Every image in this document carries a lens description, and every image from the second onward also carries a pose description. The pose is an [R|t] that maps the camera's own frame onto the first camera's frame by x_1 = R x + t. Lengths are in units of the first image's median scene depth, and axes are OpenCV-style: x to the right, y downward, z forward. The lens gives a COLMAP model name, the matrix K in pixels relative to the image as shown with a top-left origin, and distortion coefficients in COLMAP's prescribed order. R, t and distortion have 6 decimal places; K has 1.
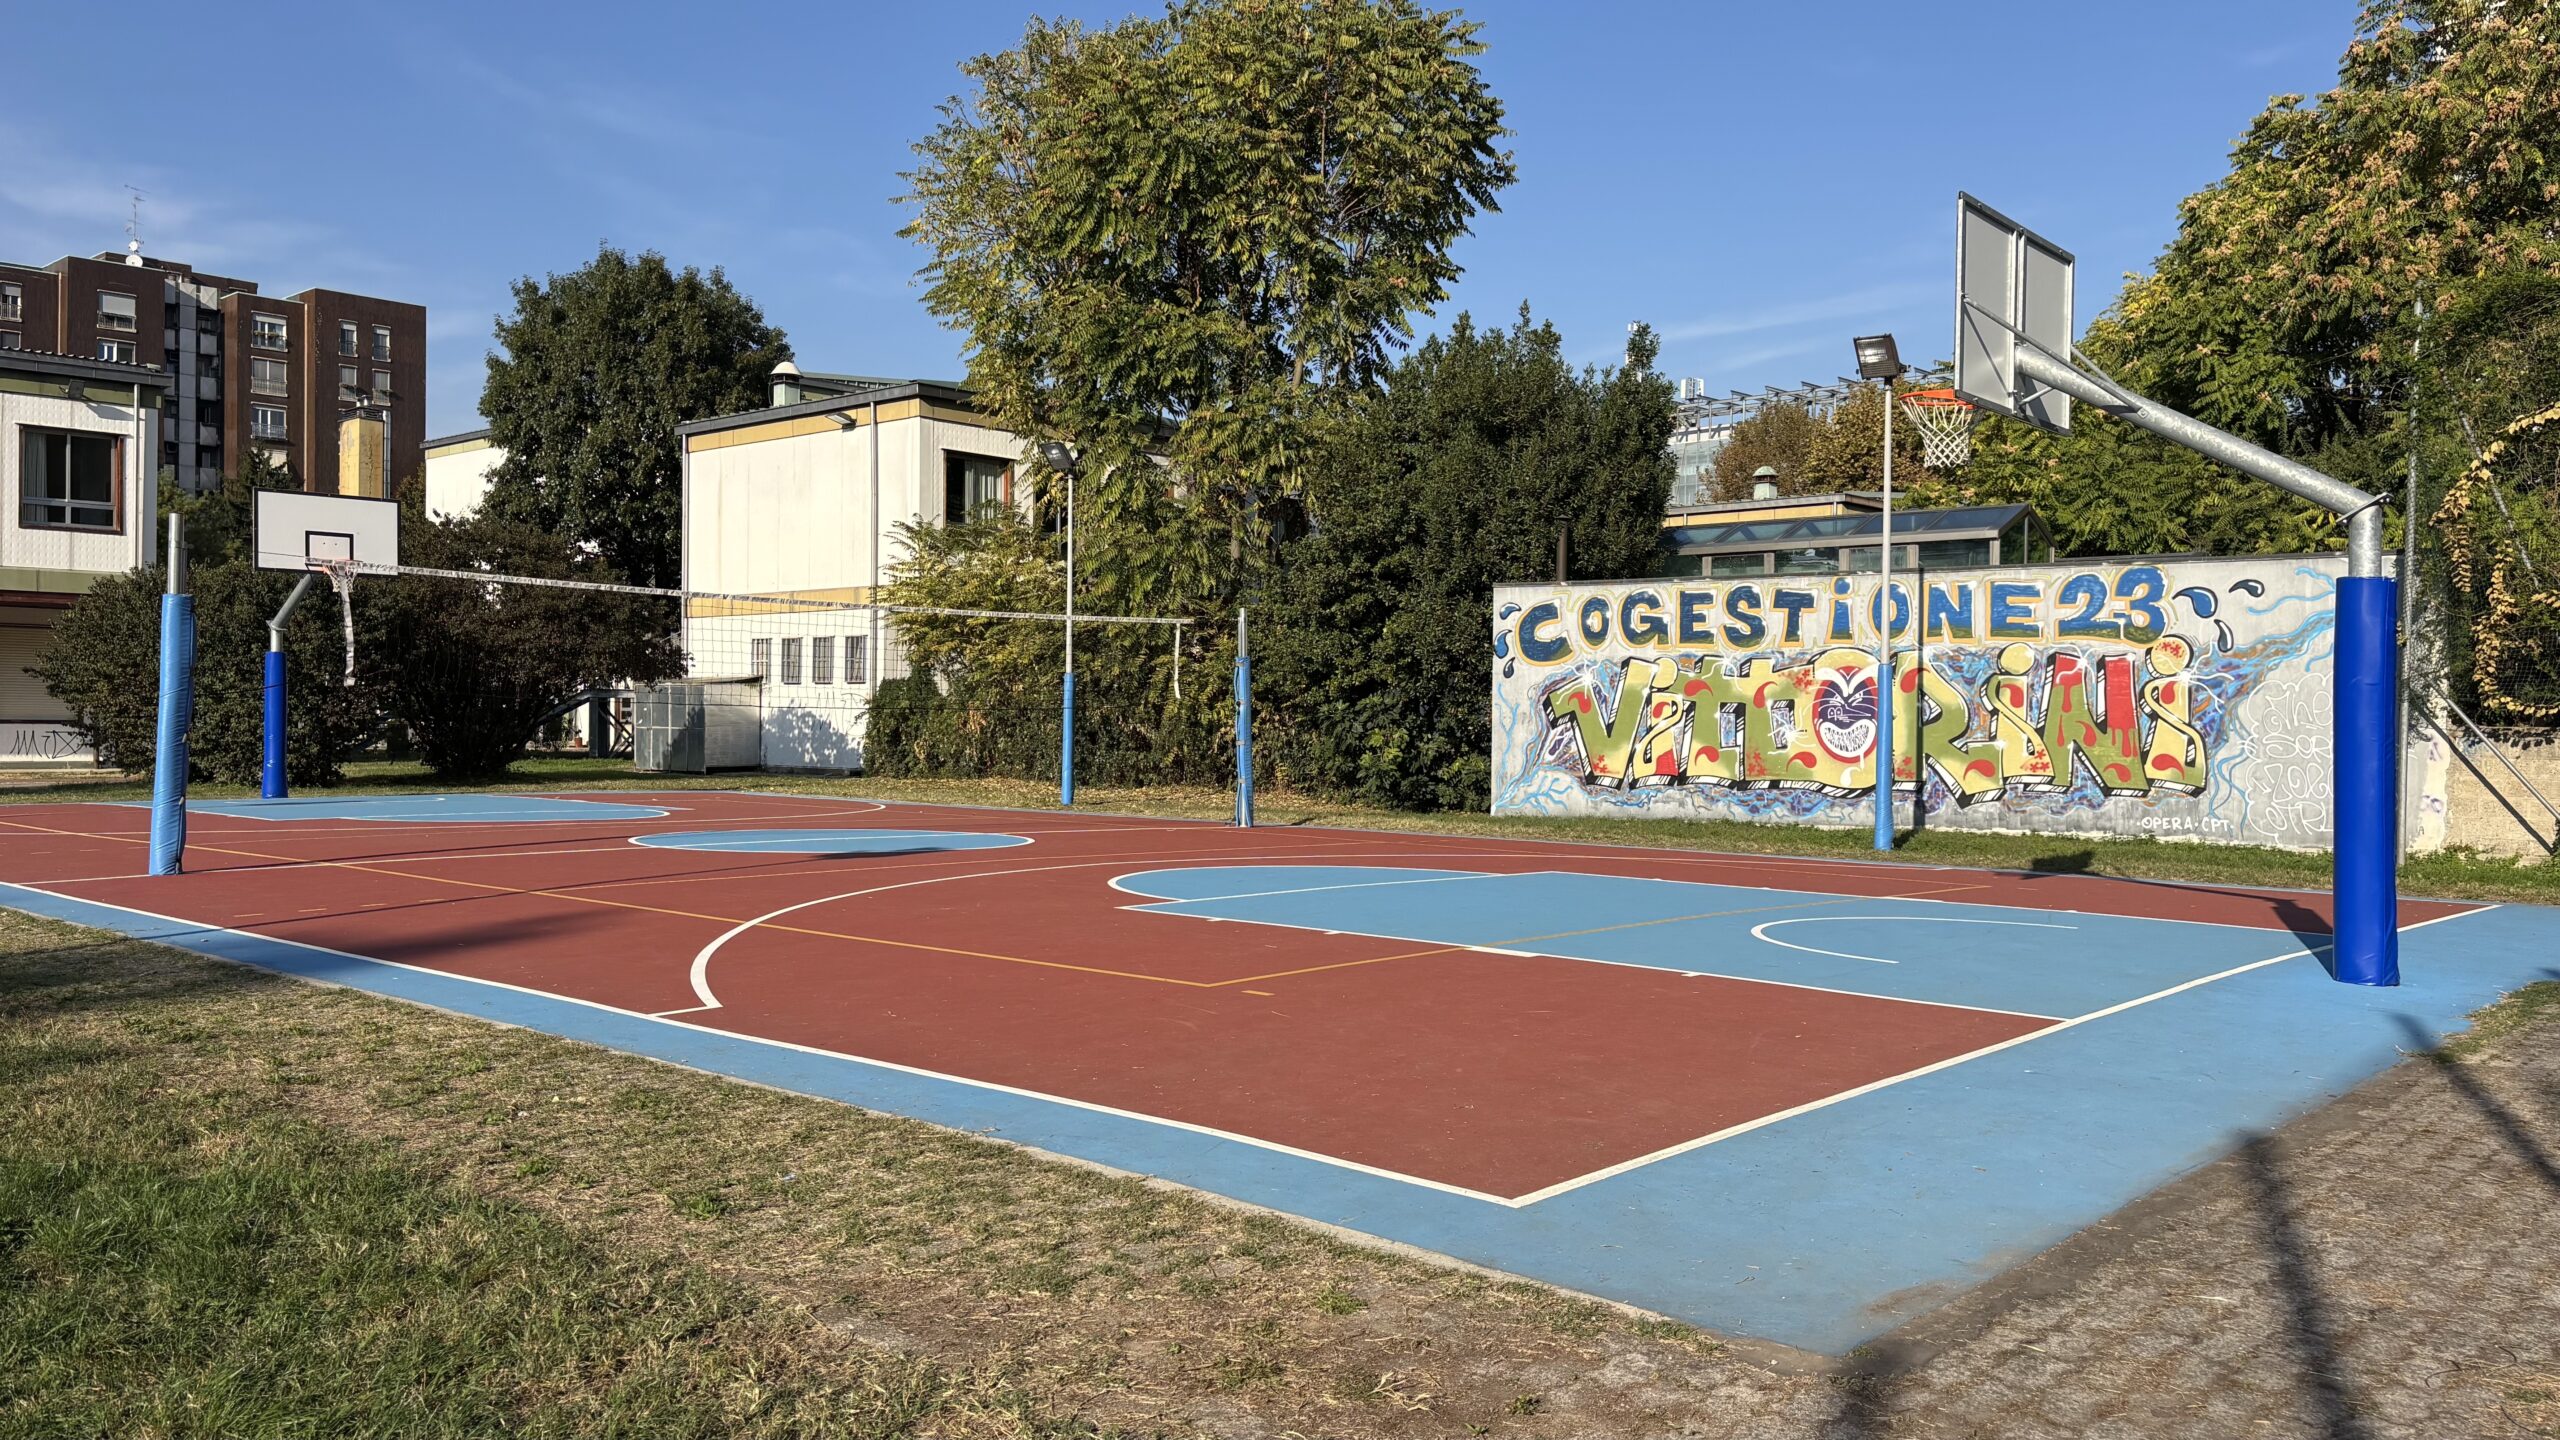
lens RADIAL K [[1897.7, 0, 1279.9], [0, 1897.7, 718.8], [0, 0, 1]] dist [0.038692, -0.046297]
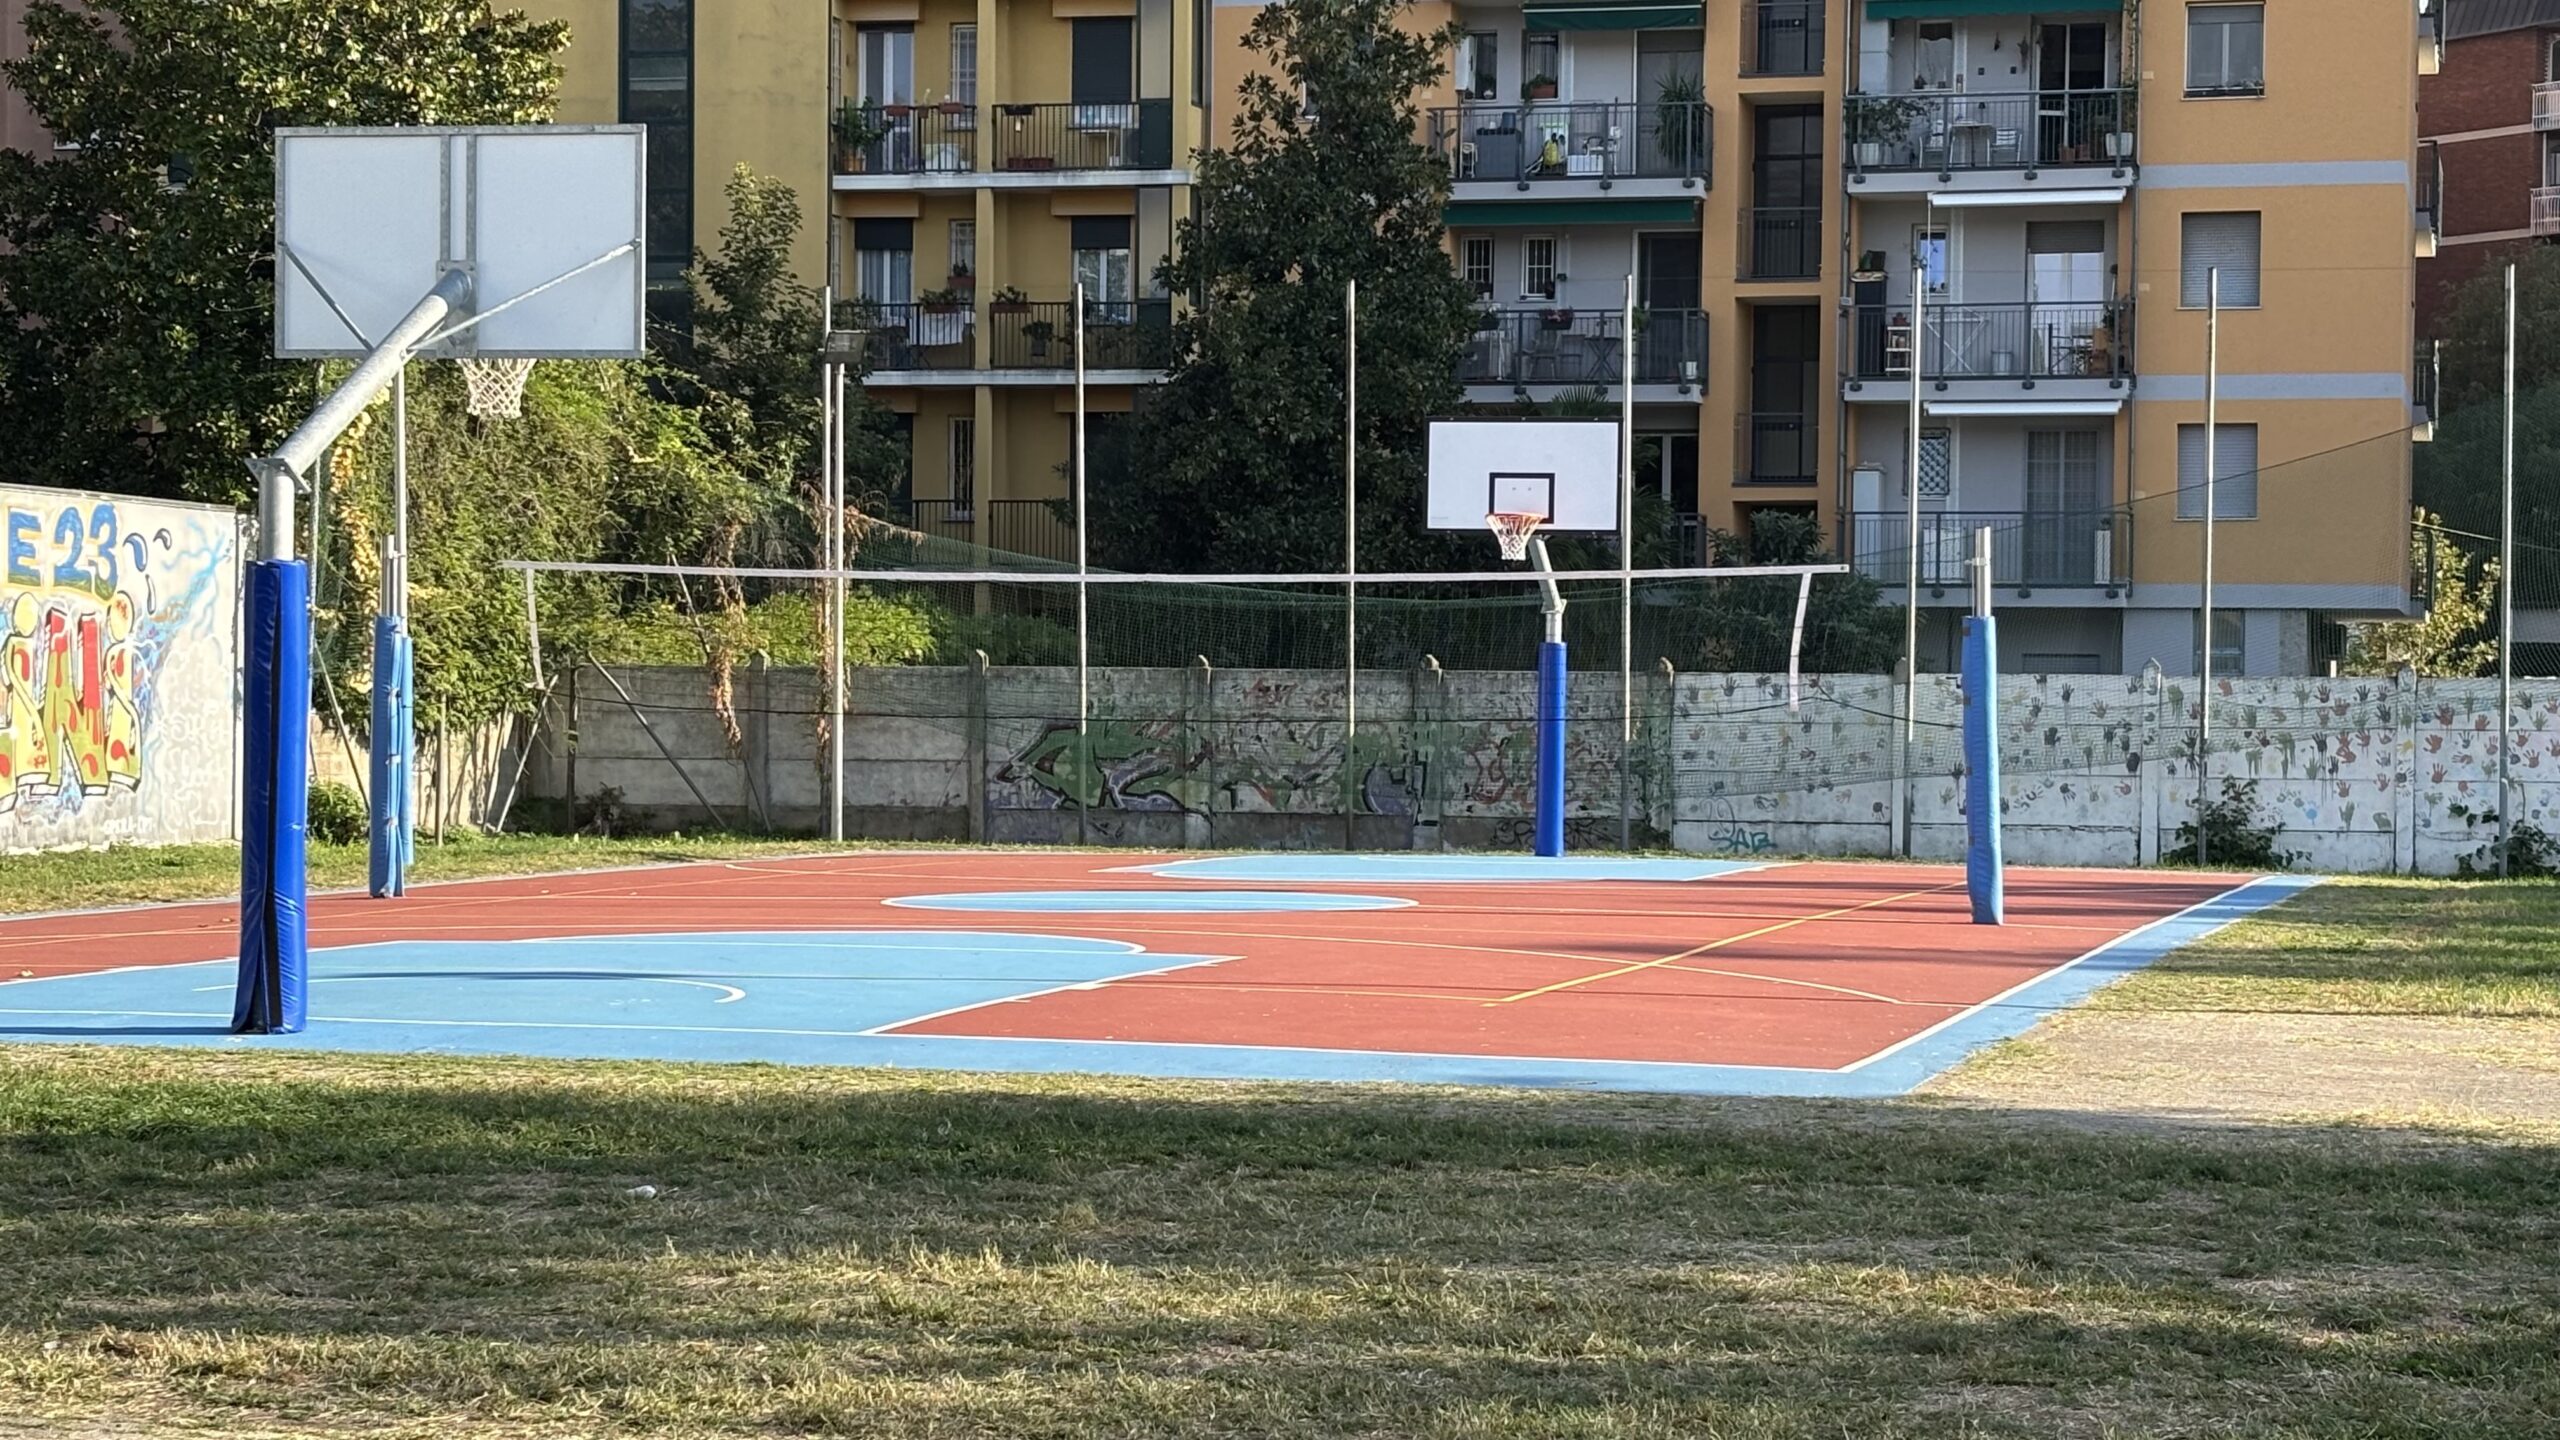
lens RADIAL K [[4781.3, 0, 1272.3], [0, 4781.3, 710.0], [0, 0, 1]] dist [0.228650, 0.000000]
pose [[-0.466942, -0.016939, 0.884126, -1.328315], [-0.013942, 0.999833, 0.011792, -0.020994], [-0.884178, -0.006821, -0.467101, 1.292693]]
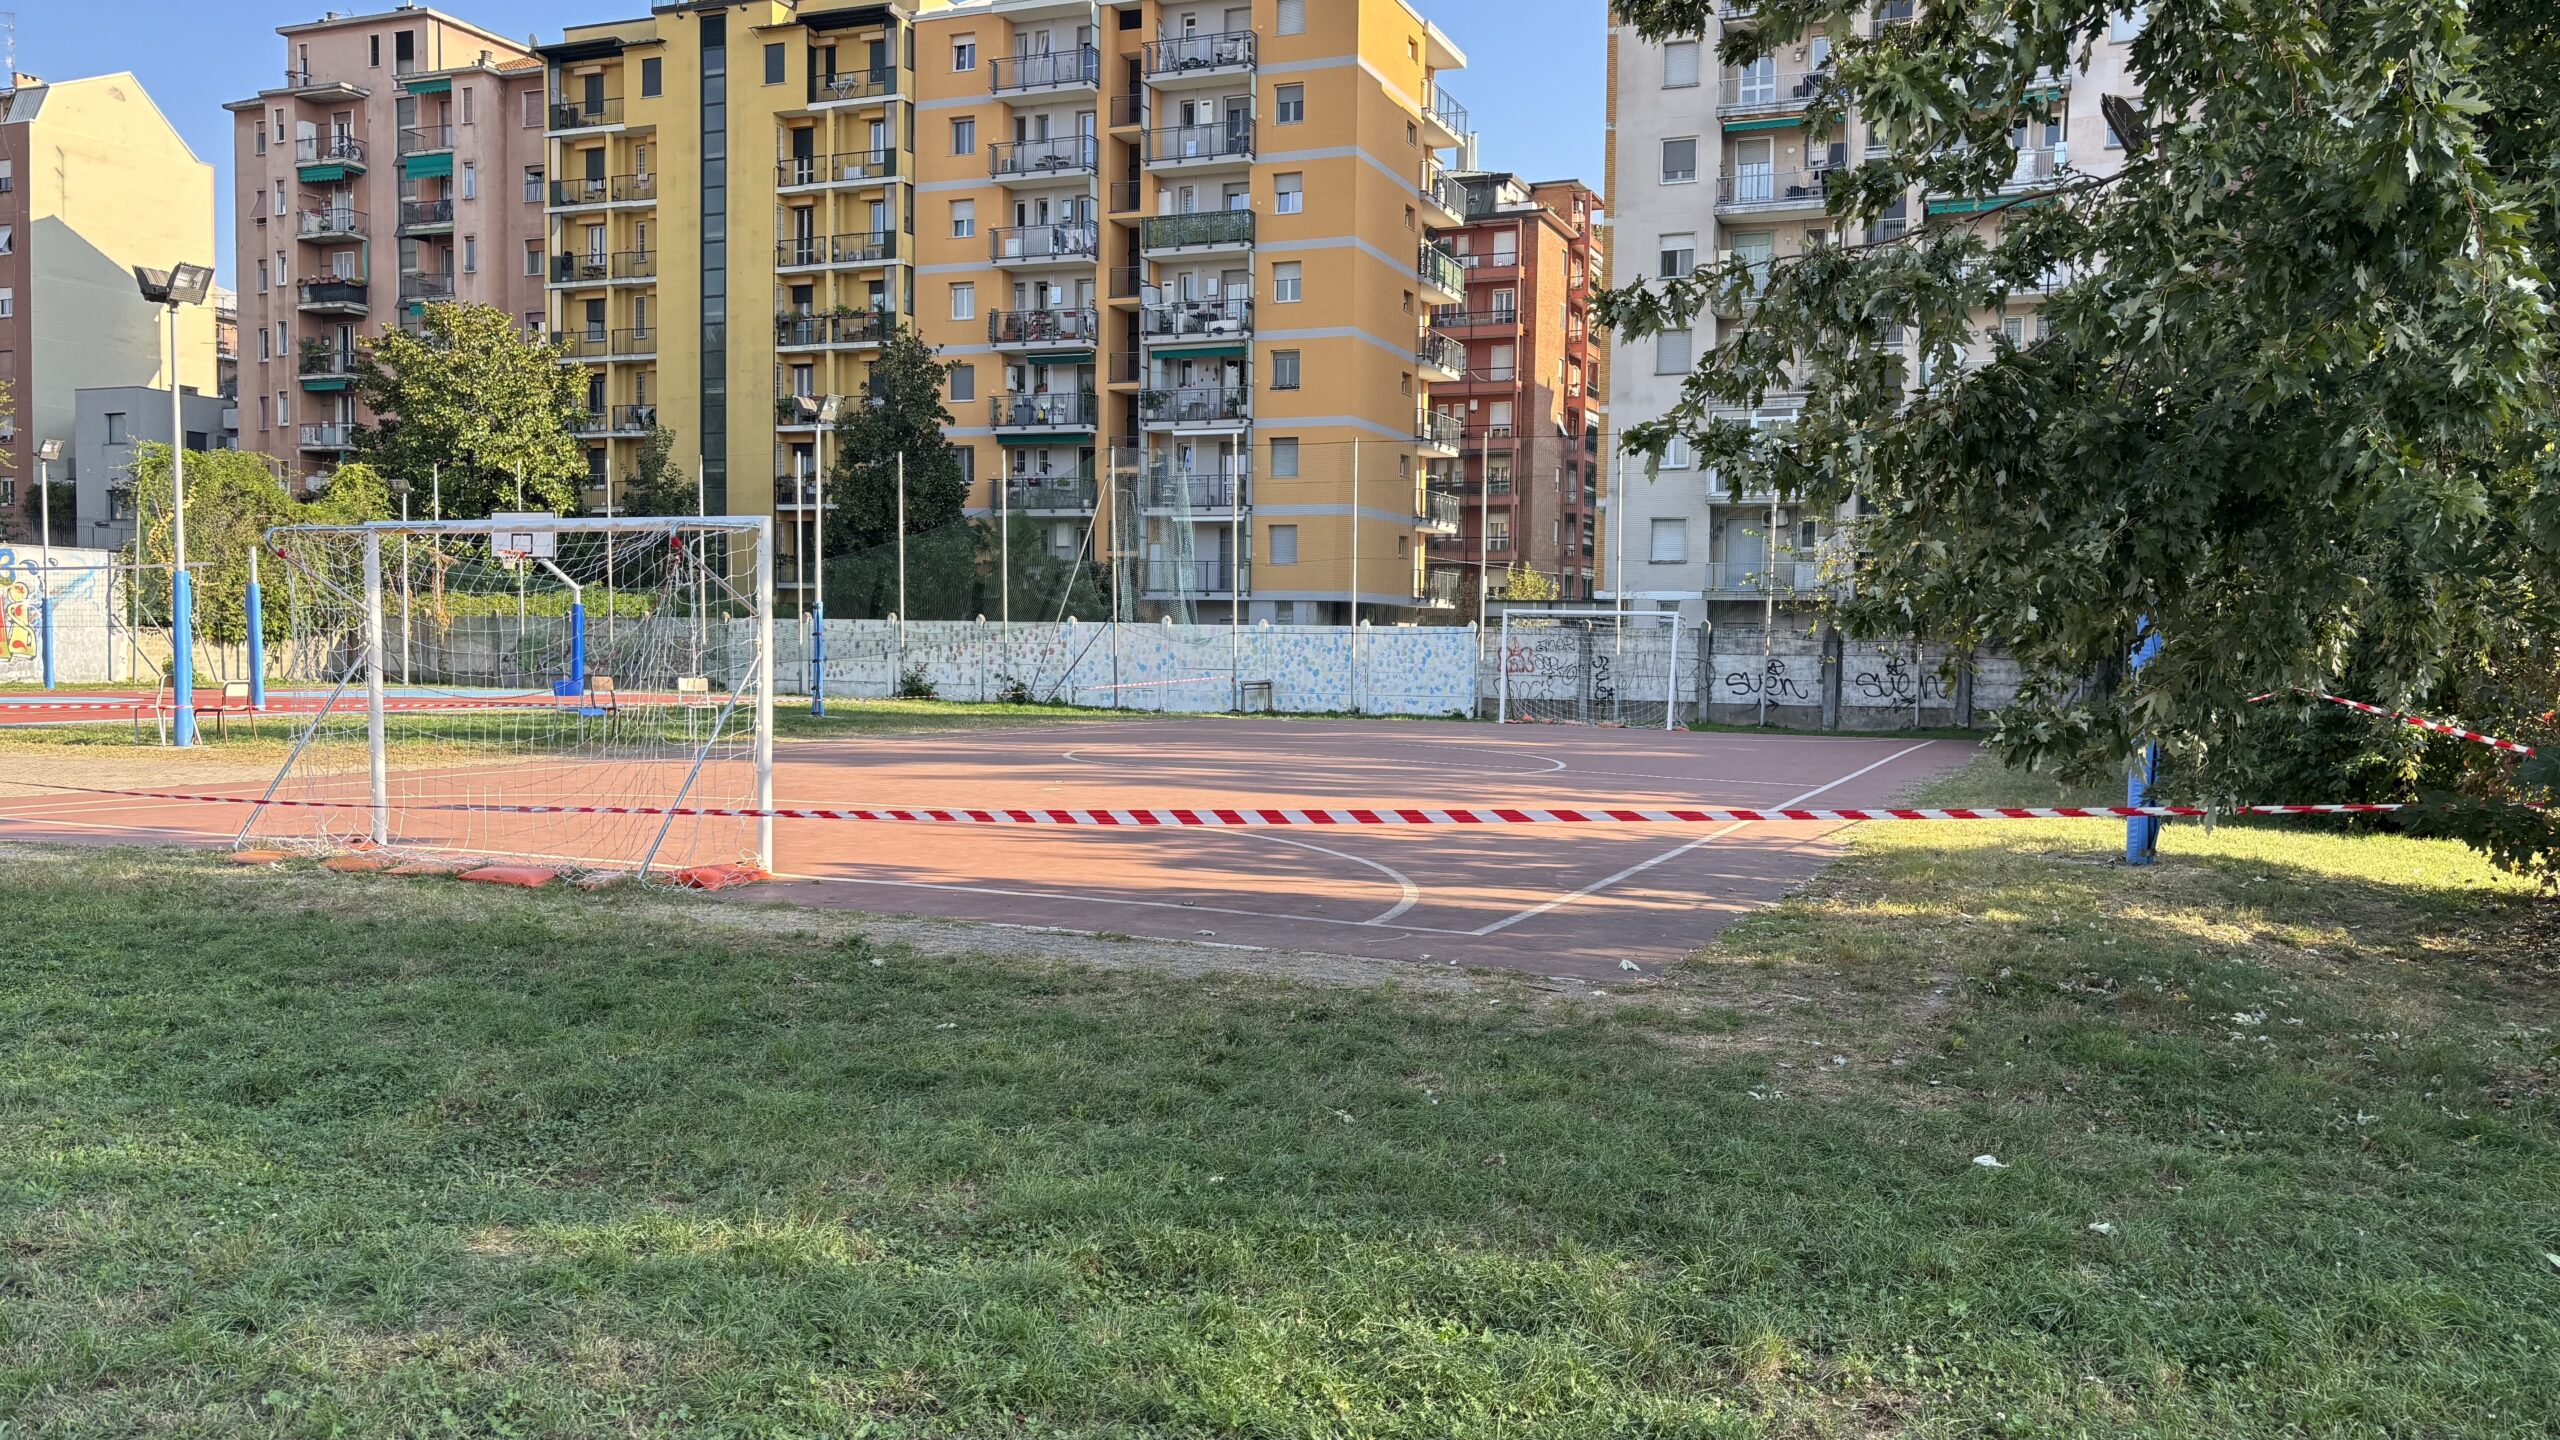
lens RADIAL K [[1897.7, 0, 1280.7], [0, 1897.7, 722.2], [0, 0, 1]] dist [0.038692, -0.046297]
pose [[-0.337221, -0.053660, 0.939895, -1.649292], [-0.017420, 0.998559, 0.050759, -0.018094], [-0.941264, 0.000744, -0.337670, 0.351543]]
